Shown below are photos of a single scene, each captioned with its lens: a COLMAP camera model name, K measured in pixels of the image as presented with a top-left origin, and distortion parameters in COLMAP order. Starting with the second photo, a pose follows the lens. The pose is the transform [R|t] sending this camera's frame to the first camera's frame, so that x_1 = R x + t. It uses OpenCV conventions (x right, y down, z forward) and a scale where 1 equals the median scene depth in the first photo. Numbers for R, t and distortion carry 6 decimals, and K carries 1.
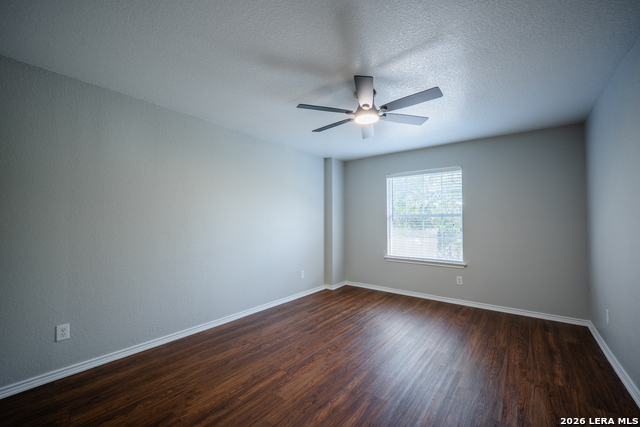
lens RADIAL K [[263.3, 0, 313.5], [0, 263.3, 213.4], [0, 0, 1]] dist [-0.001958, -0.000668]
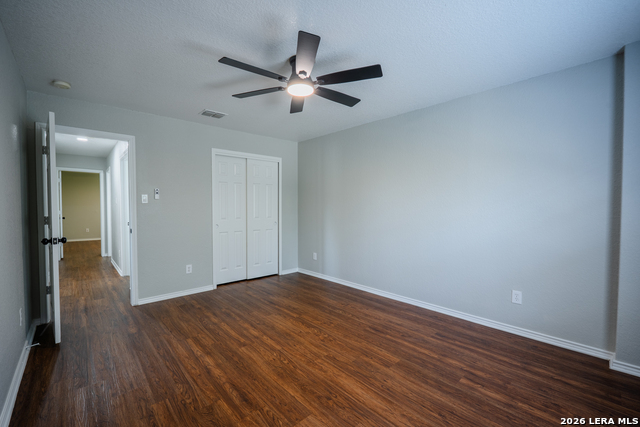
lens RADIAL K [[263.3, 0, 313.5], [0, 263.3, 213.4], [0, 0, 1]] dist [-0.001958, -0.000668]
pose [[-0.155169, 0.027698, -0.987500, 0.850734], [0.033078, 0.999192, 0.022828, 0.023307], [0.987334, -0.029123, -0.155960, 0.916441]]
